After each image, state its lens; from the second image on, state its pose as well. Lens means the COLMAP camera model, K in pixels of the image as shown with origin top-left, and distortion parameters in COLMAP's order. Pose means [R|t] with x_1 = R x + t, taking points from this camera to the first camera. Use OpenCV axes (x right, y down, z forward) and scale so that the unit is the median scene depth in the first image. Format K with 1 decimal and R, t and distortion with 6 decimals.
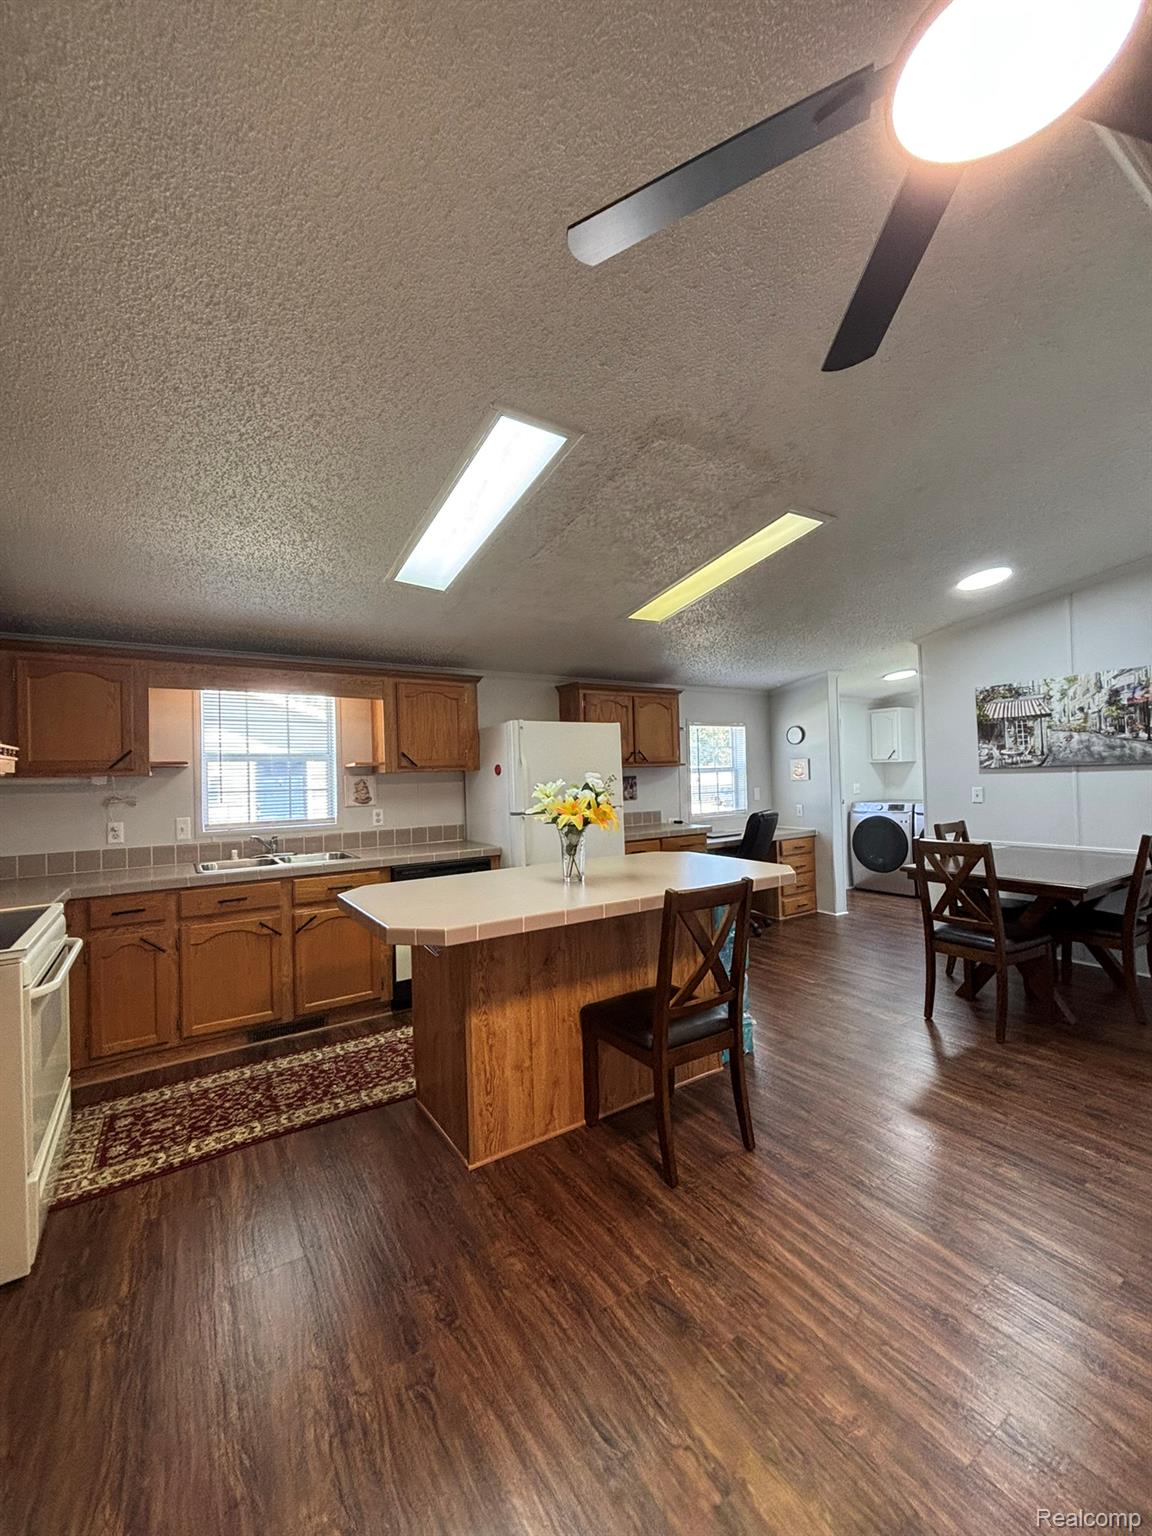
lens RADIAL K [[615.7, 0, 579.2], [0, 615.7, 774.2], [0, 0, 1]] dist [0.000432, -0.000408]
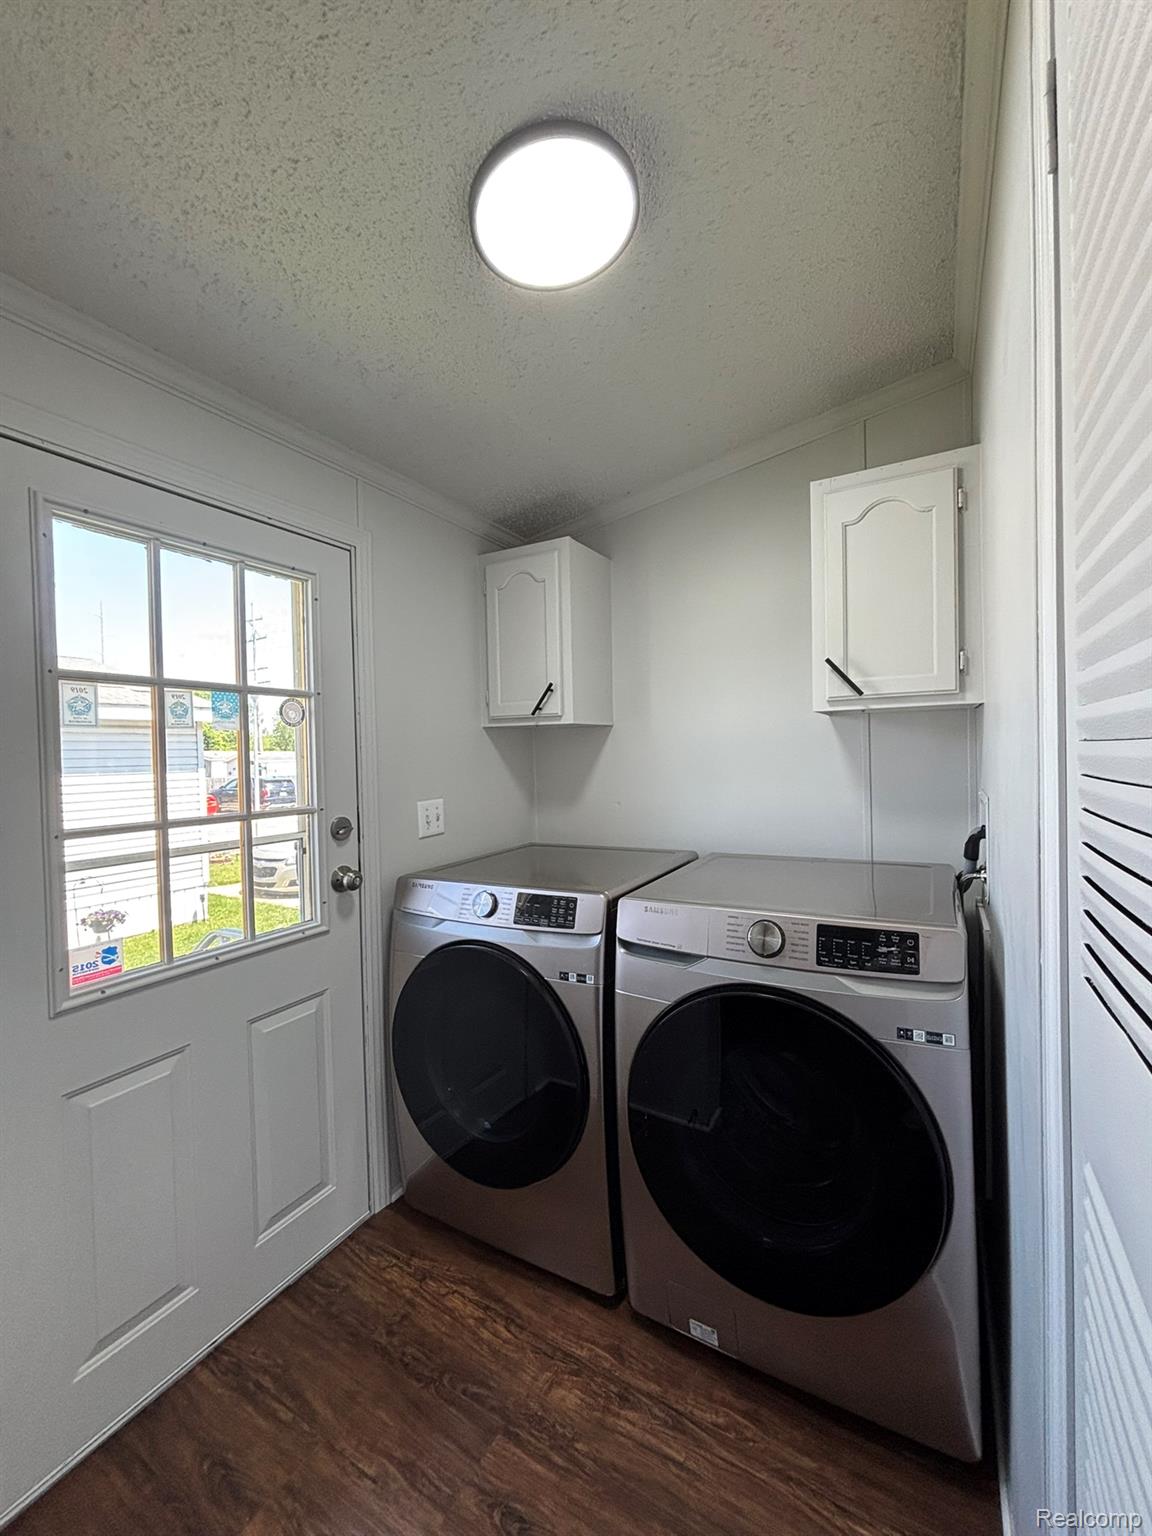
lens RADIAL K [[615.7, 0, 581.1], [0, 615.7, 764.5], [0, 0, 1]] dist [0.000432, -0.000408]
pose [[0.890636, 0.000581, 0.454716, 0.411966], [-0.005553, 0.999939, 0.009599, -0.003511], [-0.454683, -0.011074, 0.890585, 0.770220]]
